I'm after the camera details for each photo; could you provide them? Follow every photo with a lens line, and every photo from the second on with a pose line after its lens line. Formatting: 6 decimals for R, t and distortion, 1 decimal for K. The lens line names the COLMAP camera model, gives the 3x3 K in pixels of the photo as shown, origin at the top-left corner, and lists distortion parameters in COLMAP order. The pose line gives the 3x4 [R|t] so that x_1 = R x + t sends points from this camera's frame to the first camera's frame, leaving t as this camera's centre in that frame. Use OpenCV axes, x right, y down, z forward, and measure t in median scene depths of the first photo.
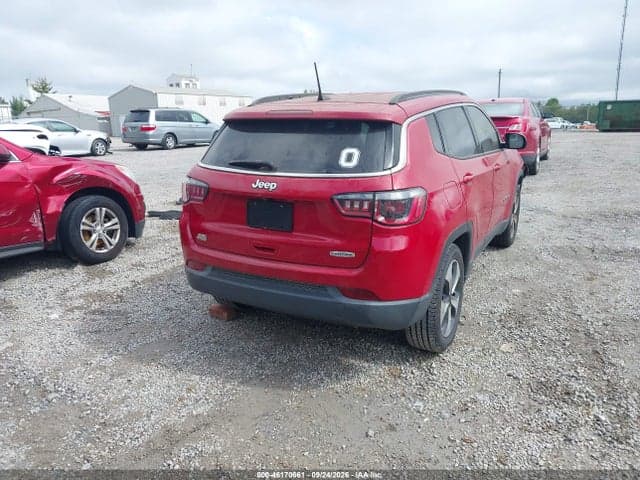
lens RADIAL K [[512.7, 0, 317.9], [0, 512.7, 226.0], [0, 0, 1]] dist [0.027271, -0.005147]
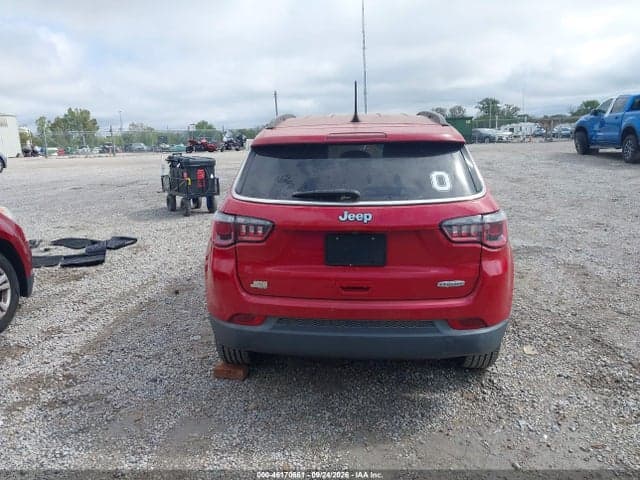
lens RADIAL K [[512.7, 0, 317.9], [0, 512.7, 226.0], [0, 0, 1]] dist [0.027271, -0.005147]
pose [[0.914103, -0.085640, 0.396335, -0.492255], [0.099724, 0.994902, -0.015024, -0.054850], [-0.393028, 0.053258, 0.917983, 0.206433]]
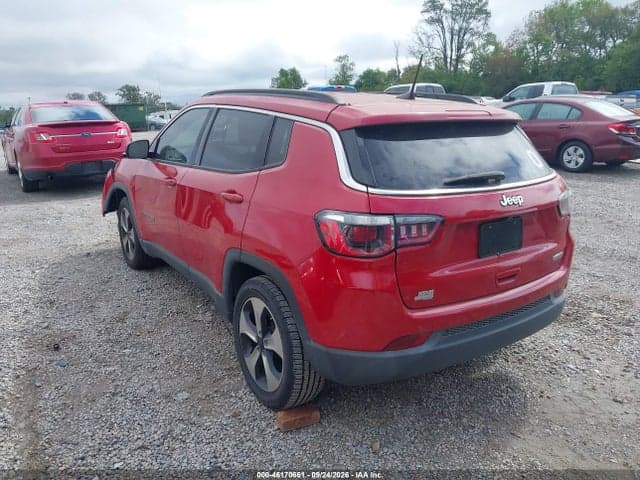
lens RADIAL K [[512.7, 0, 317.9], [0, 512.7, 226.0], [0, 0, 1]] dist [0.027271, -0.005147]
pose [[0.492140, -0.194332, 0.848548, -0.914261], [0.202073, 0.973641, 0.105782, -0.180366], [-0.846738, 0.119409, 0.518437, 0.806342]]
